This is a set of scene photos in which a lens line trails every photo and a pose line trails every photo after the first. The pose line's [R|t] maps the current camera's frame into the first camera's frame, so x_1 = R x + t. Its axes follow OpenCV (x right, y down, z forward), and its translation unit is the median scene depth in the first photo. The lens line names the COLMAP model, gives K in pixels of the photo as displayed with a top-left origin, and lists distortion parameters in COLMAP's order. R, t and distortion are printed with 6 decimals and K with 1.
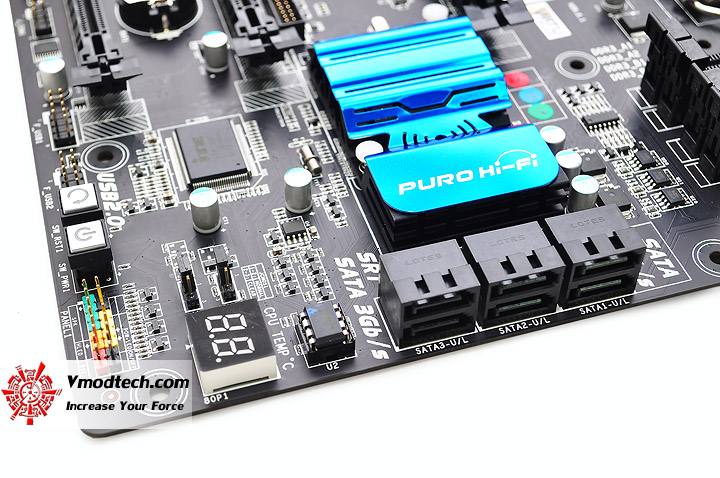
lens RADIAL K [[1102.4, 0, 335.3], [0, 1102.4, 240.1], [0, 0, 1]] dist [-0.020126, -0.051603]
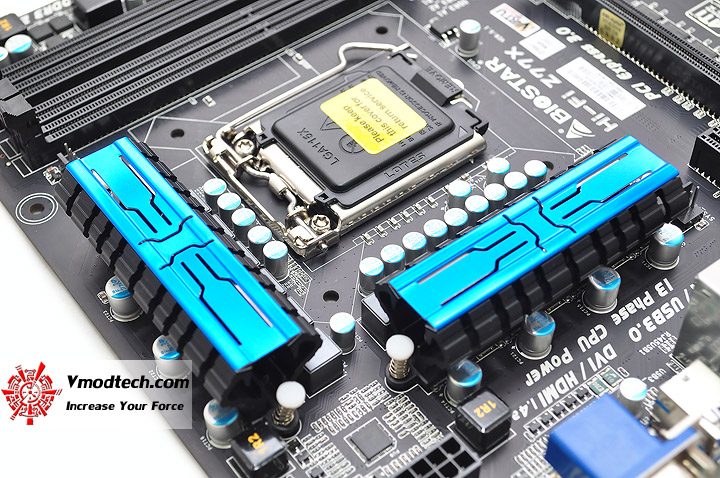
lens RADIAL K [[1130.2, 0, 360.0], [0, 1130.2, 239.0], [0, 0, 1]] dist [-0.020719, 0.052345]
pose [[-0.935313, 0.277101, -0.220011, 0.761130], [-0.247878, -0.069459, 0.966298, -1.502008], [0.252480, 0.958327, 0.133653, 1.166420]]
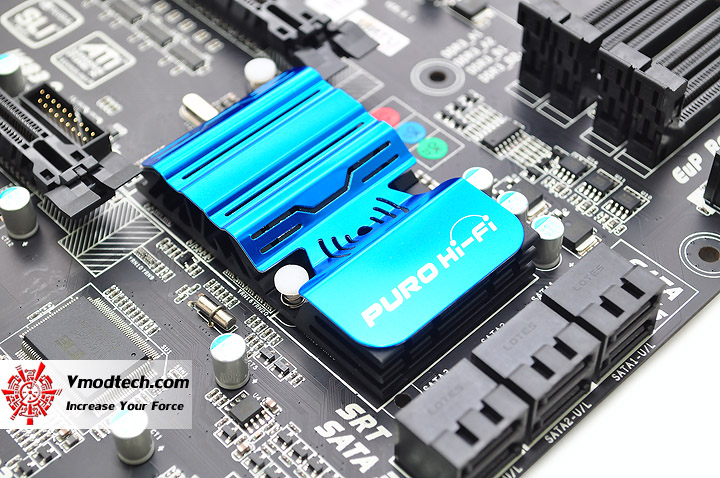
lens RADIAL K [[1235.0, 0, 360.0], [0, 1235.0, 239.0], [0, 0, 1]] dist [-0.003957, -0.013378]
pose [[0.888269, -0.352320, 0.294699, -0.167960], [0.339394, 0.935760, 0.095737, -0.167671], [-0.309498, 0.014979, 0.950782, 0.135732]]
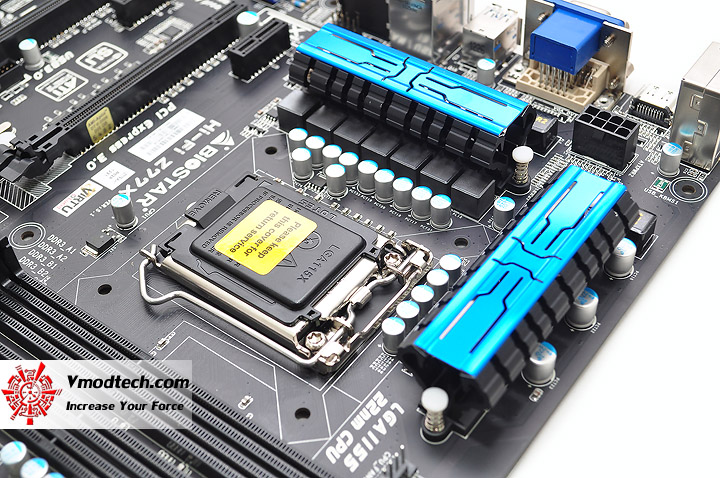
lens RADIAL K [[1009.9, 0, 360.0], [0, 1009.9, 239.0], [0, 0, 1]] dist [-0.044583, 0.021299]
pose [[0.593125, 0.556703, -0.581623, 1.153890], [-0.551602, 0.807210, 0.210114, -0.630886], [0.586462, 0.196200, 0.785855, 0.398368]]
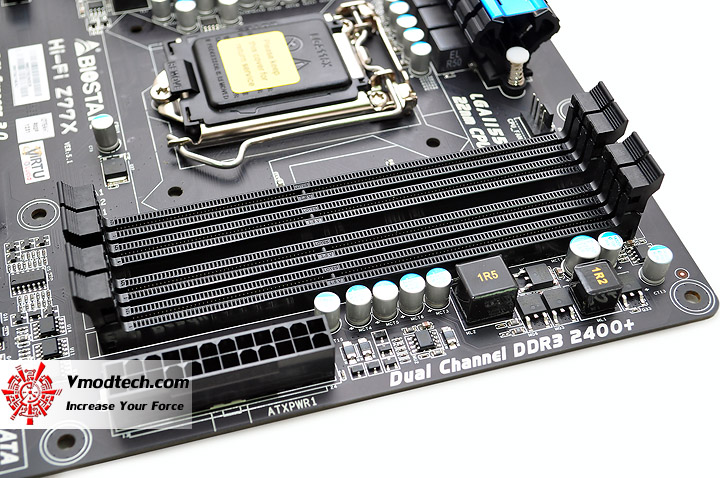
lens RADIAL K [[1041.4, 0, 360.0], [0, 1041.4, 239.0], [0, 0, 1]] dist [-0.009460, -0.032887]
pose [[0.999869, 0.014532, 0.007184, 0.558281], [-0.014829, 0.998952, 0.043304, -0.199233], [-0.006547, -0.043405, 0.999036, 0.035039]]
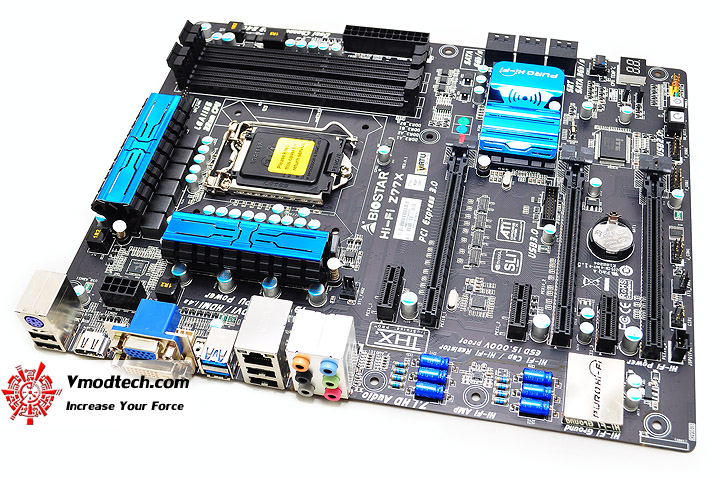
lens RADIAL K [[871.8, 0, 385.9], [0, 871.8, 237.5], [0, 0, 1]] dist [-0.048578, -0.022834]
pose [[-0.886550, -0.347764, 0.305105, -0.307468], [0.355833, -0.091116, 0.930097, -1.916959], [-0.295655, 0.933144, 0.204525, 0.943165]]
